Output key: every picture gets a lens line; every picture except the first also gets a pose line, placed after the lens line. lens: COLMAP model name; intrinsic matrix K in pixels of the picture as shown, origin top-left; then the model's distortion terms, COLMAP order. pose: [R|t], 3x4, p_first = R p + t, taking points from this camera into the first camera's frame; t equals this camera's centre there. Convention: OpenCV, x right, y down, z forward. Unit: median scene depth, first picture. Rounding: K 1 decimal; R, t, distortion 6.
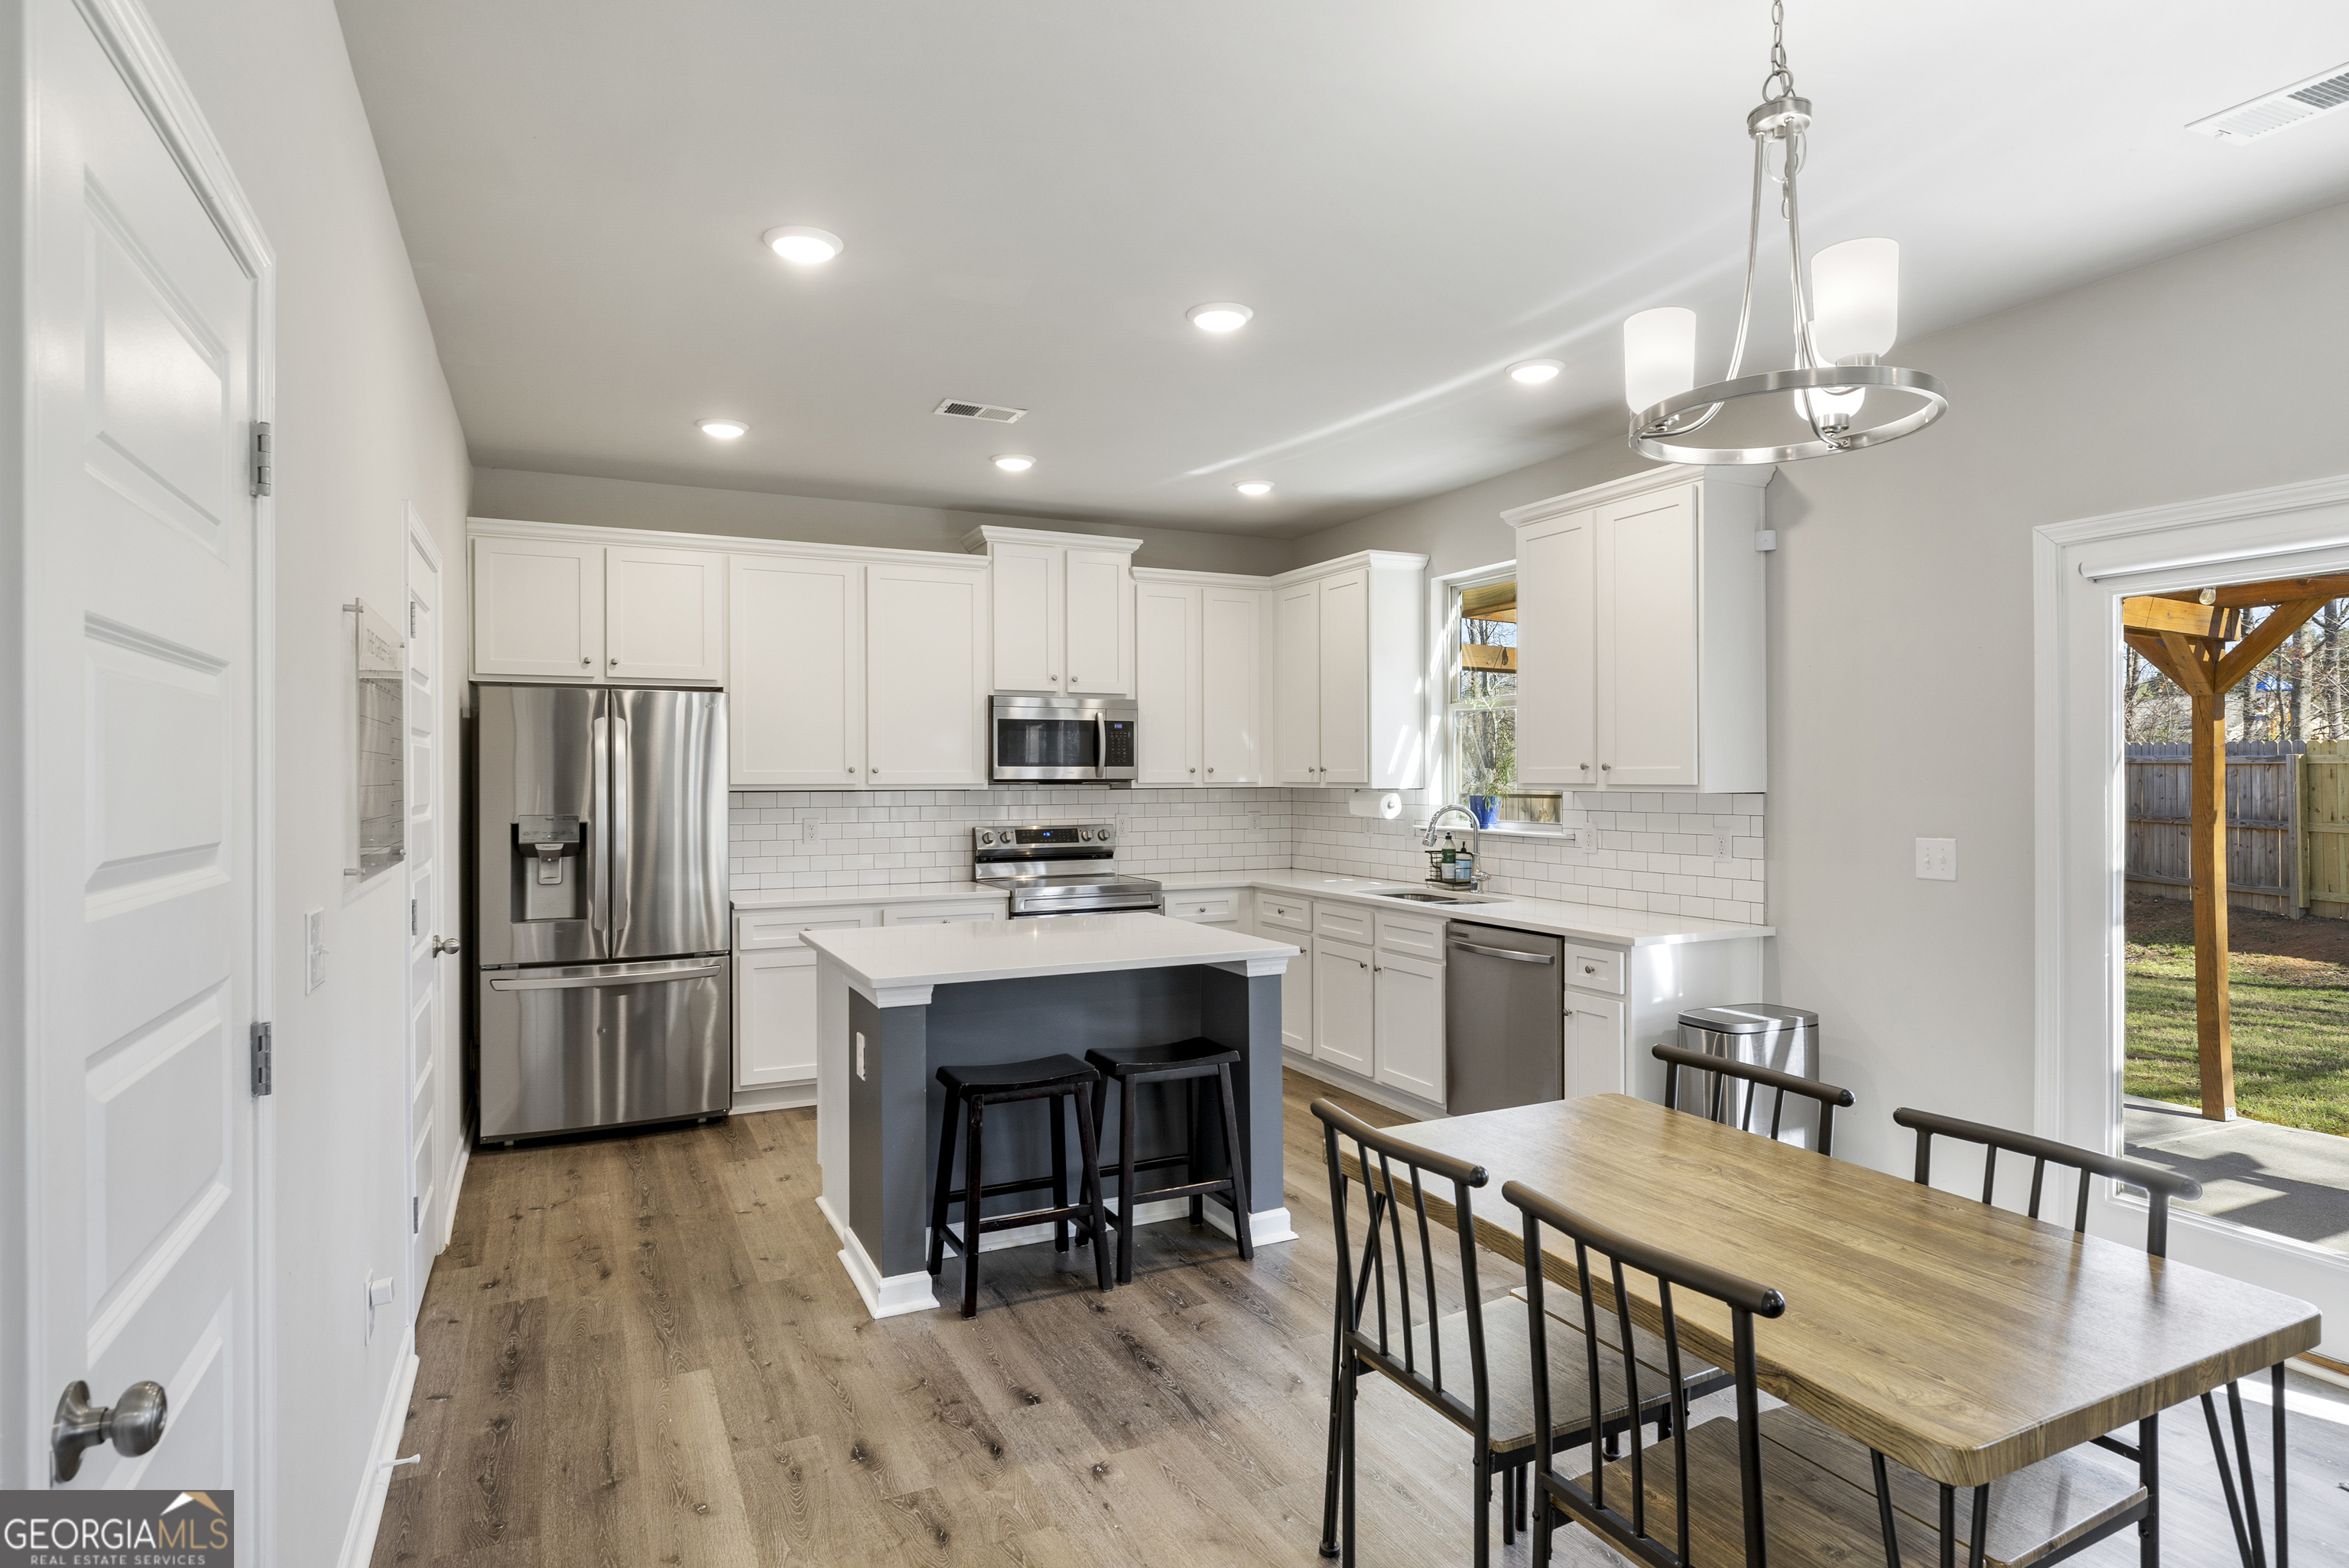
lens RADIAL K [[1317.7, 0, 1184.2], [0, 1317.7, 784.2], [0, 0, 1]] dist [-0.002368, -0.000190]
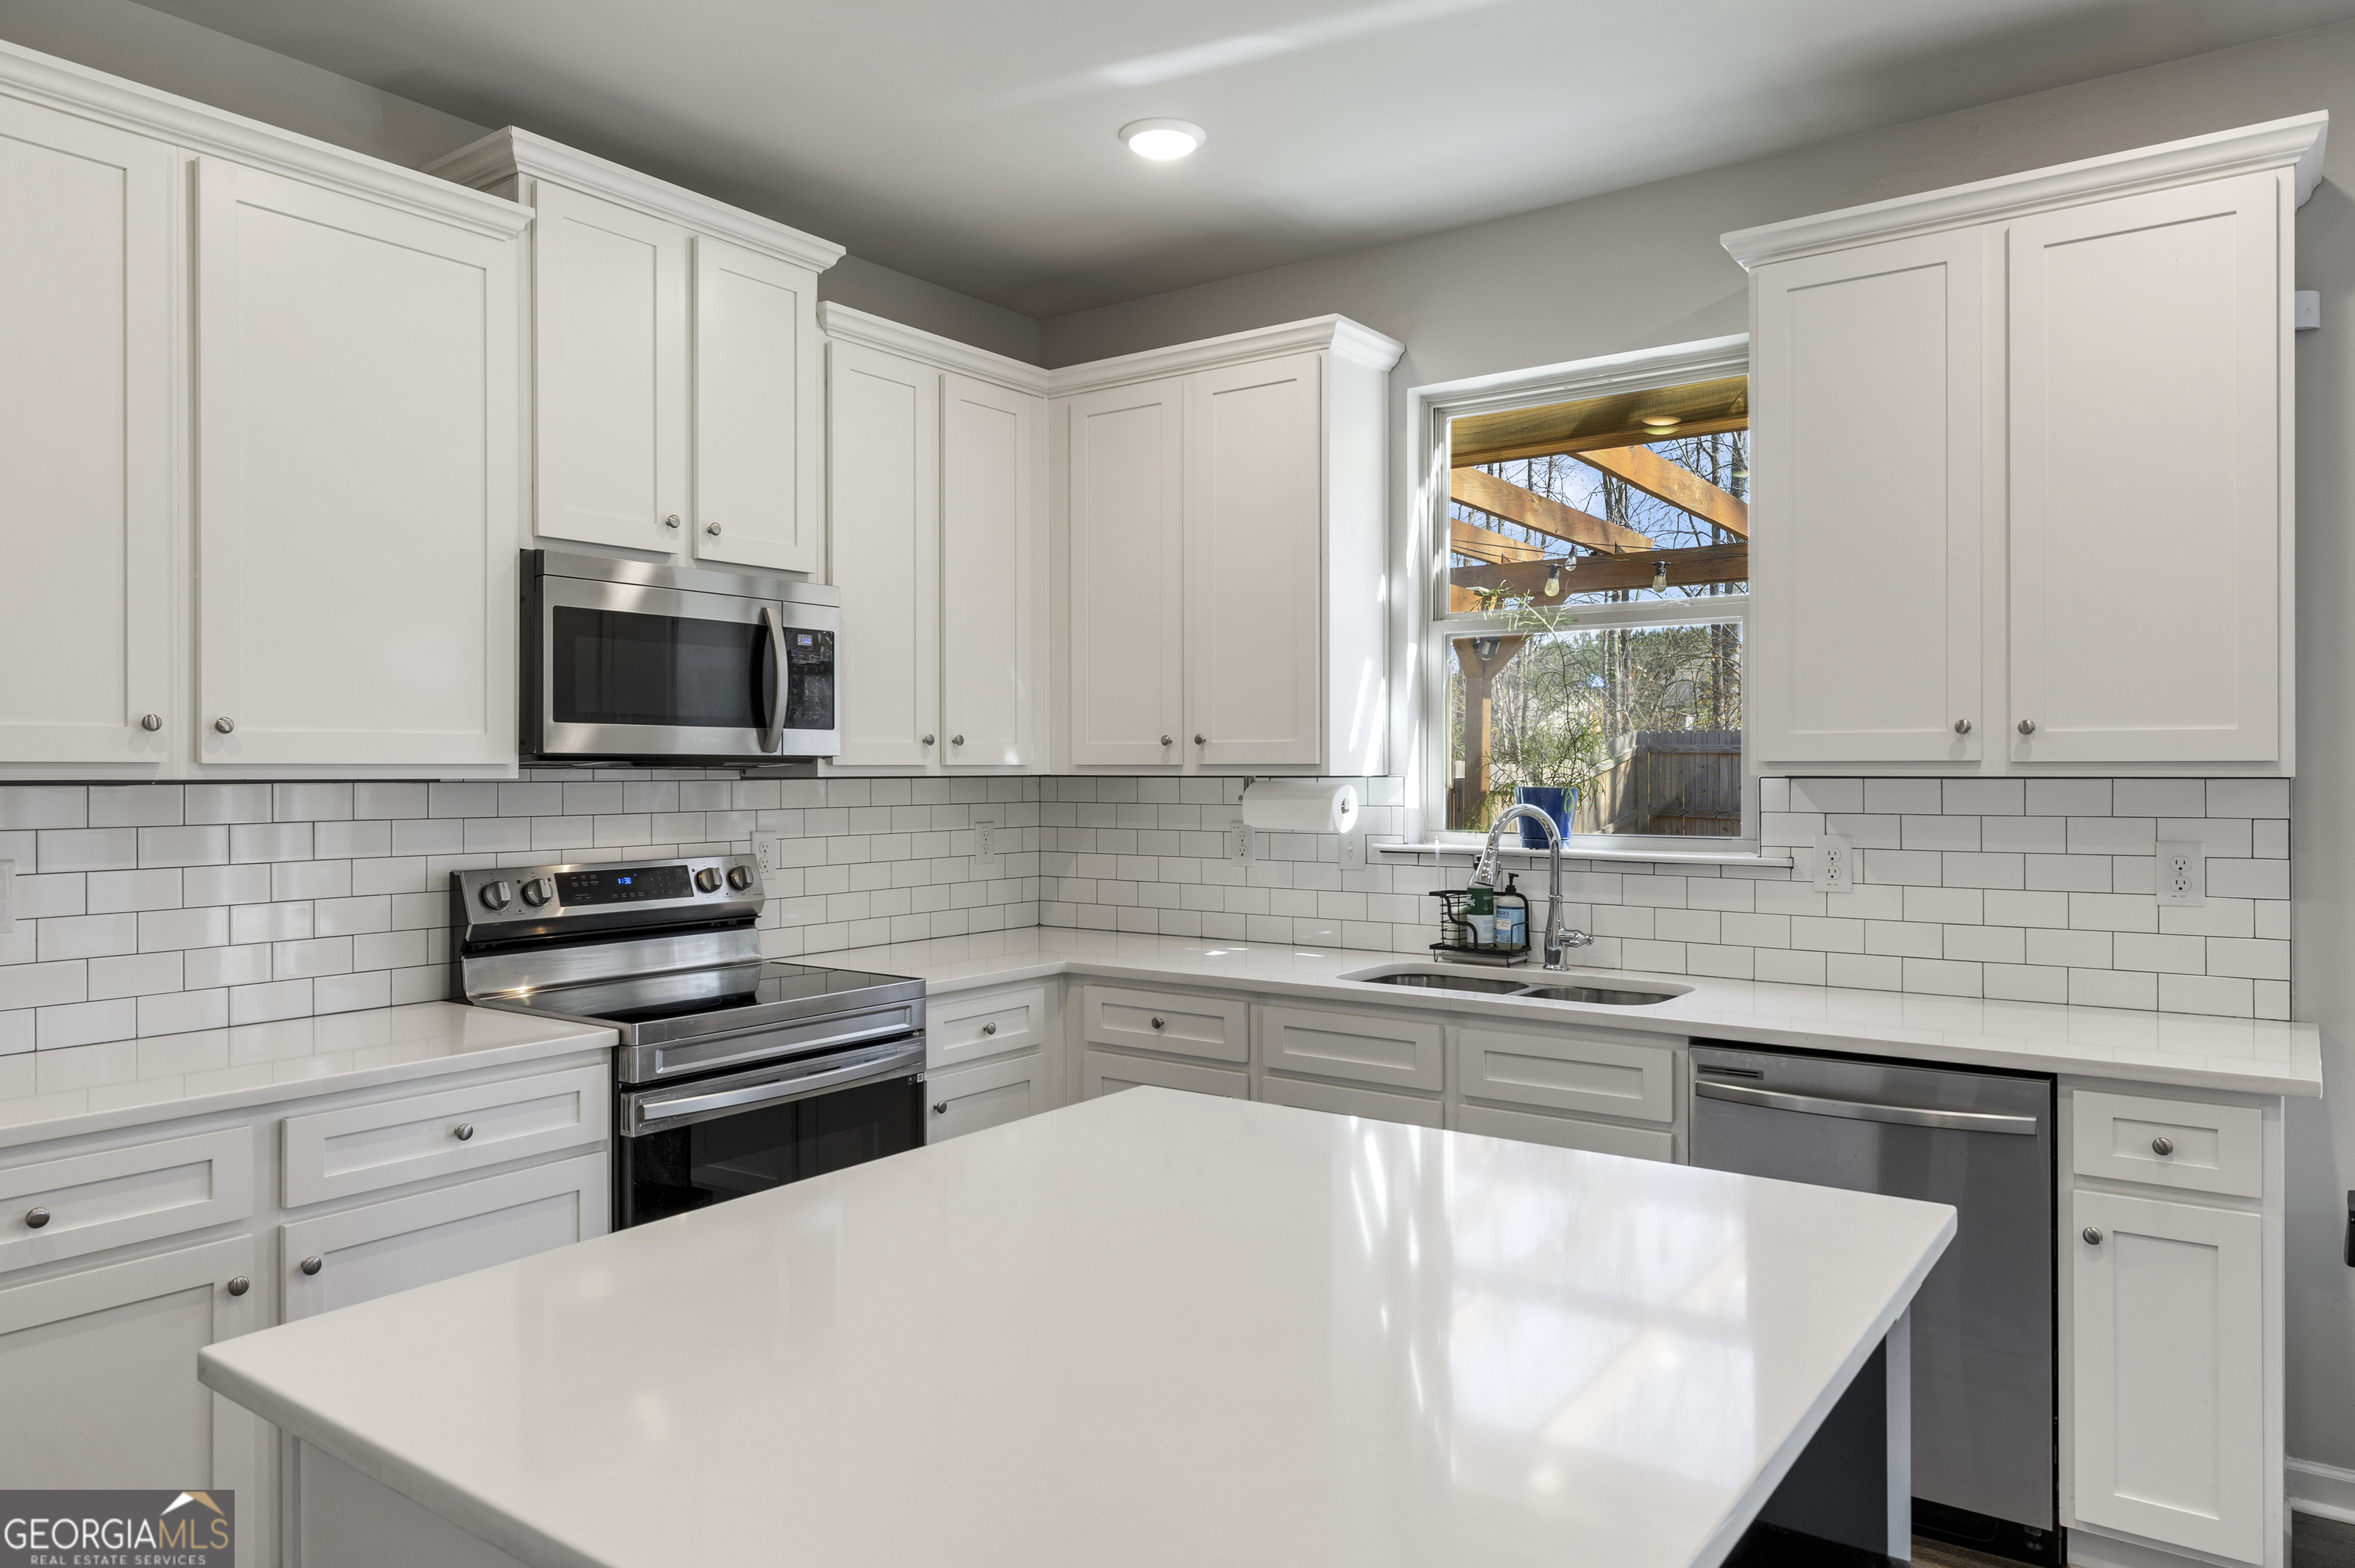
lens RADIAL K [[1546.0, 0, 1168.8], [0, 1546.0, 765.6], [0, 0, 1]] dist [0.005863, 0.001948]
pose [[0.882044, 0.002457, 0.471161, -0.197486], [0.002401, 0.999950, -0.009710, 0.005065], [-0.471161, 0.009696, 0.881994, 0.480734]]
